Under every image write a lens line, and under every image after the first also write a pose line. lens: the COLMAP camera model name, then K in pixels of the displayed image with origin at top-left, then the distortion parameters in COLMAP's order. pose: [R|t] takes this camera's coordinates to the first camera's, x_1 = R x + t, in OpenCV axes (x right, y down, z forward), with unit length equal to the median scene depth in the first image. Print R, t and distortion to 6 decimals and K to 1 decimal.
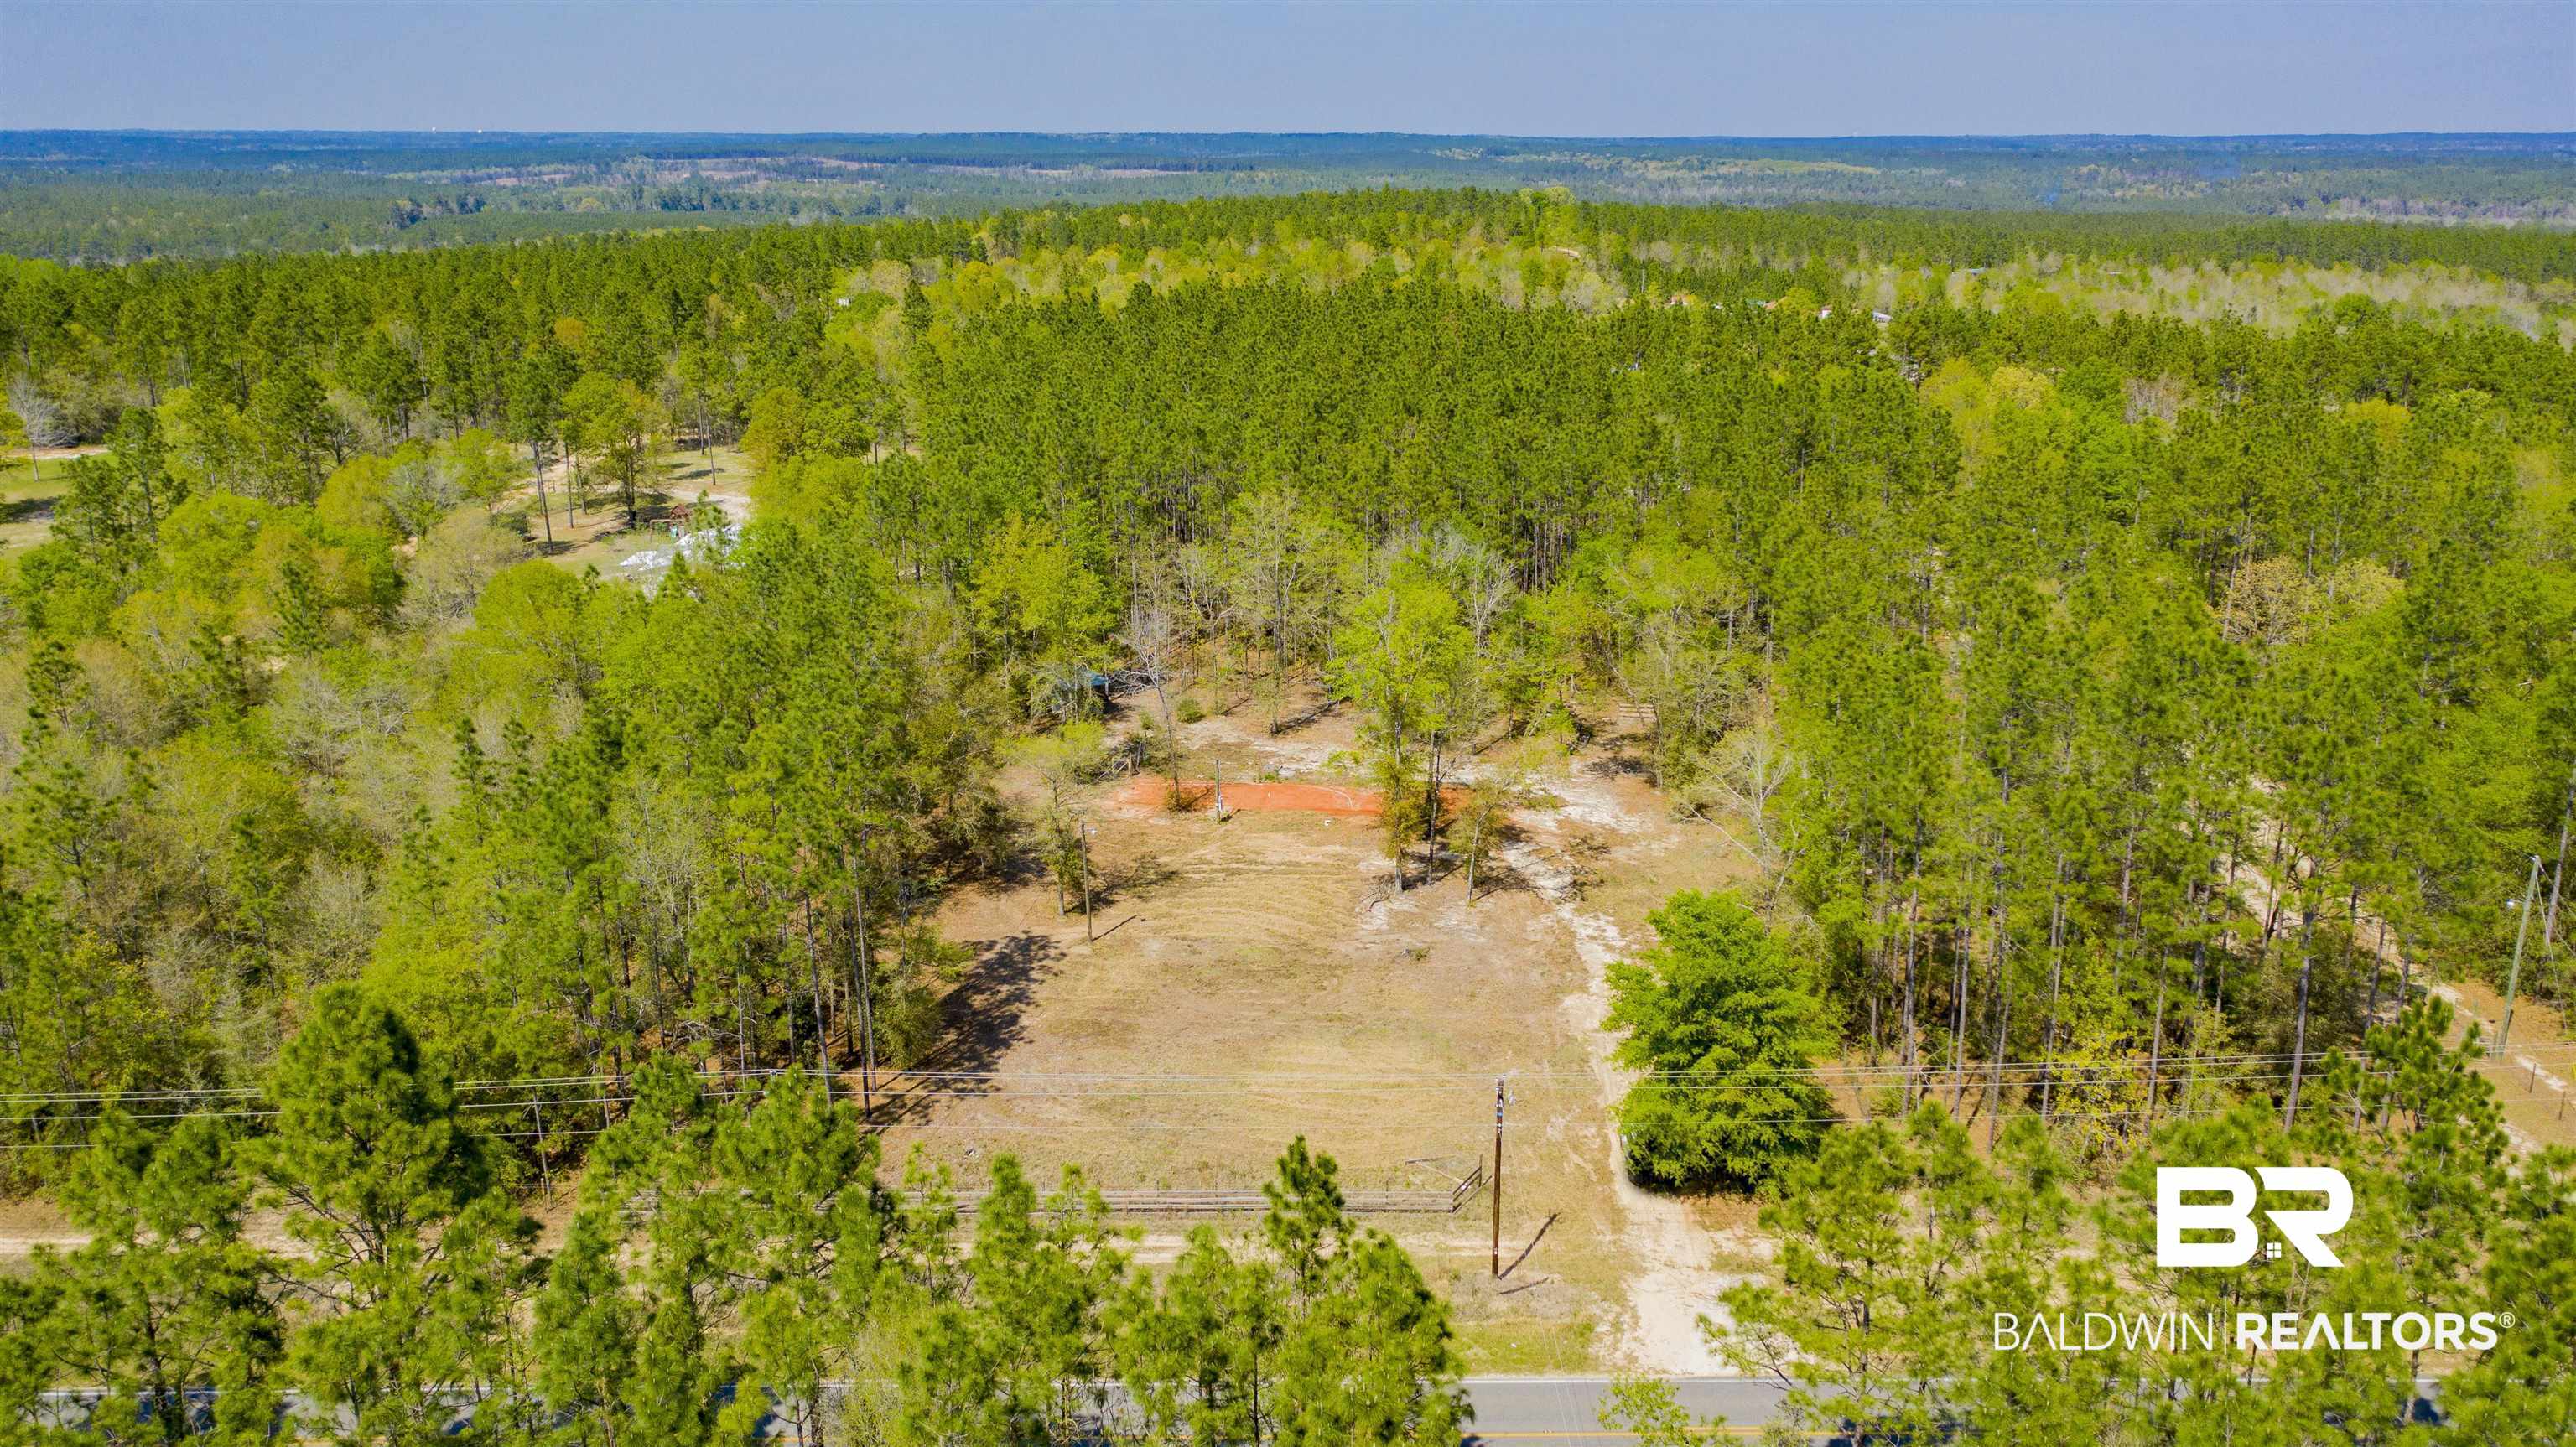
lens RADIAL K [[2047.9, 0, 1299.0], [0, 2047.9, 711.6], [0, 0, 1]] dist [0.011512, 0.038455]
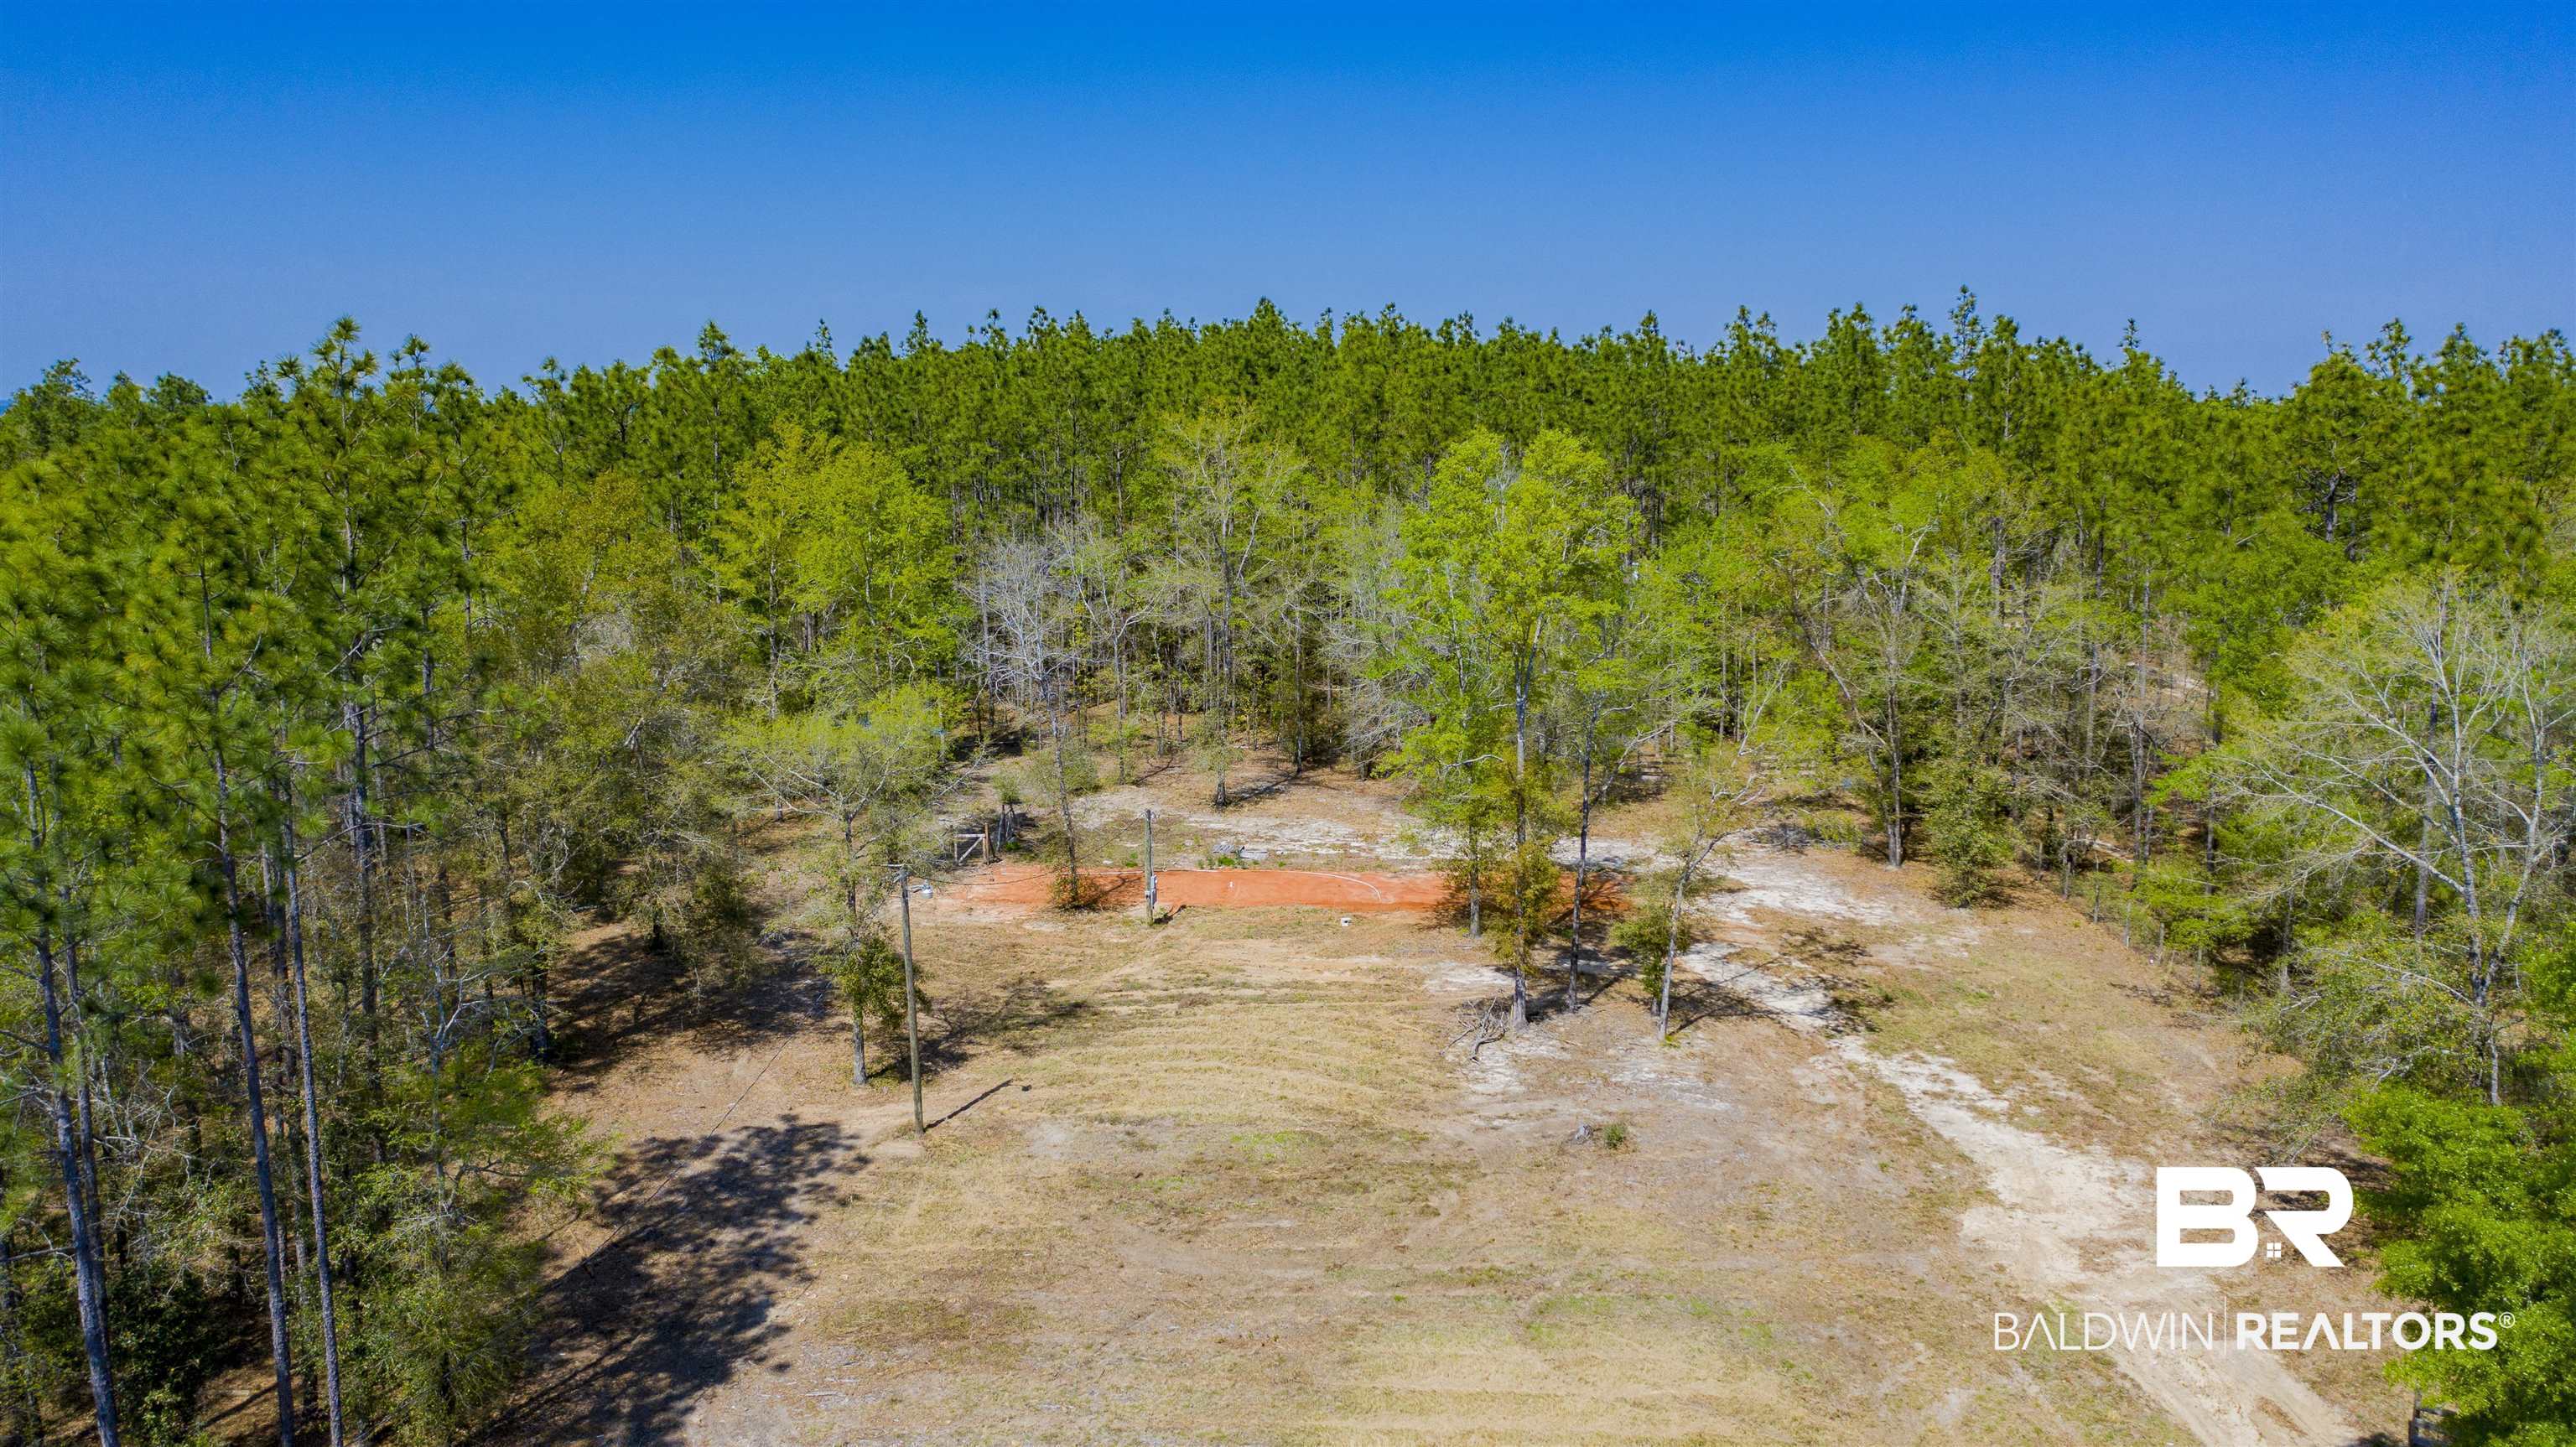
lens RADIAL K [[2047.9, 0, 1296.7], [0, 2047.9, 703.3], [0, 0, 1]] dist [0.011512, 0.038455]
pose [[0.996221, -0.010331, 0.086234, -0.051204], [0.021154, 0.991862, -0.125546, 0.070613], [-0.084236, 0.126896, 0.988333, 0.477276]]
